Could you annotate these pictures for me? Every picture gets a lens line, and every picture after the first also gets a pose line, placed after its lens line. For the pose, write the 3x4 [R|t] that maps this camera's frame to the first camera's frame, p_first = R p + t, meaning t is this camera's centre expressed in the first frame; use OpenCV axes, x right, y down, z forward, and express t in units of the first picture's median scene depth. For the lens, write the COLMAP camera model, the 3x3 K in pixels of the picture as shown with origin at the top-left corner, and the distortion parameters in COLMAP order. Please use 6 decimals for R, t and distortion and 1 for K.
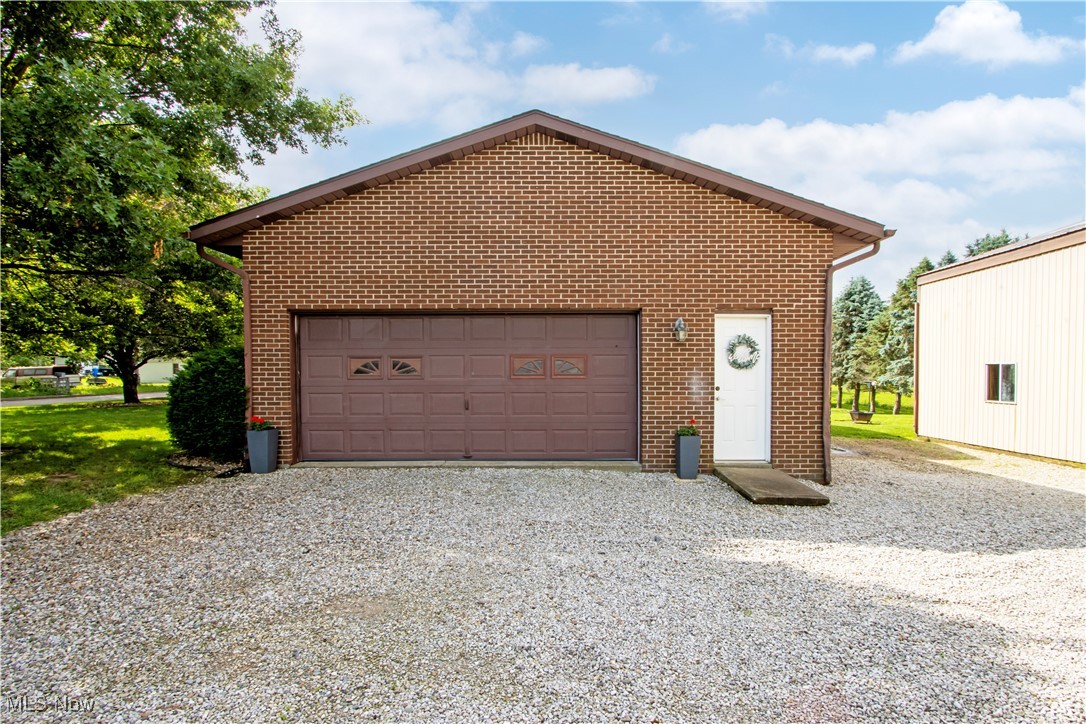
lens RADIAL K [[525.6, 0, 547.1], [0, 525.6, 364.5], [0, 0, 1]] dist [-0.016066, 0.000960]
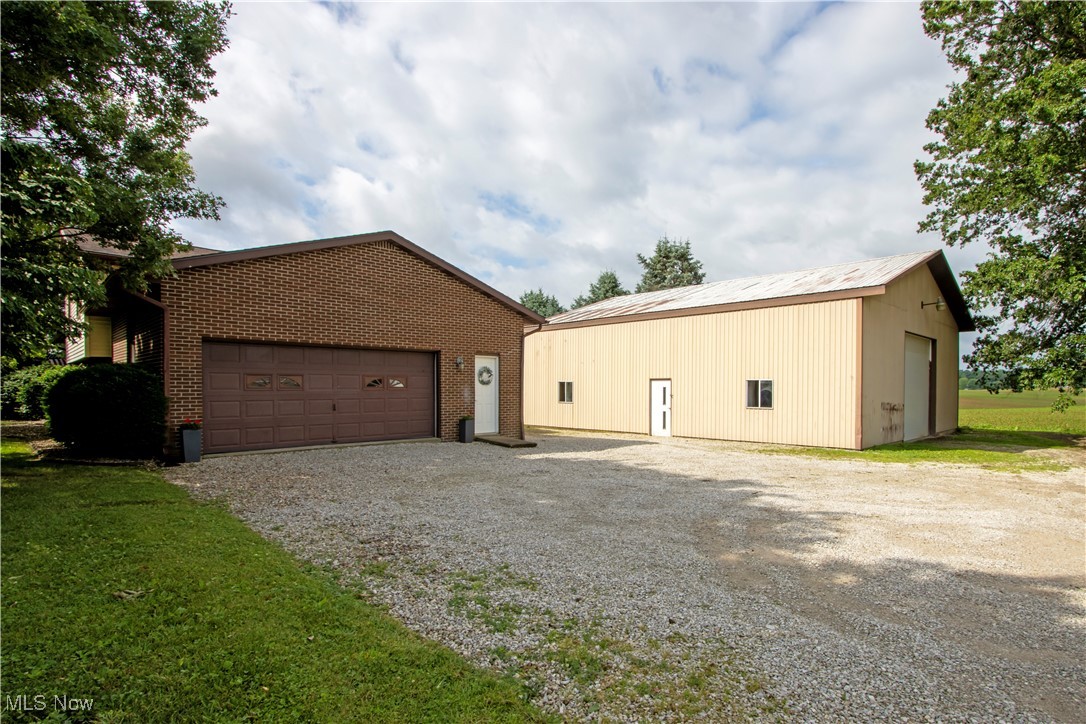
lens RADIAL K [[525.6, 0, 547.1], [0, 525.6, 364.5], [0, 0, 1]] dist [-0.016066, 0.000960]
pose [[0.729575, 0.030814, 0.683206, -0.765226], [-0.007935, 0.999299, -0.036598, 0.003776], [-0.683855, 0.021280, 0.729308, -0.545817]]
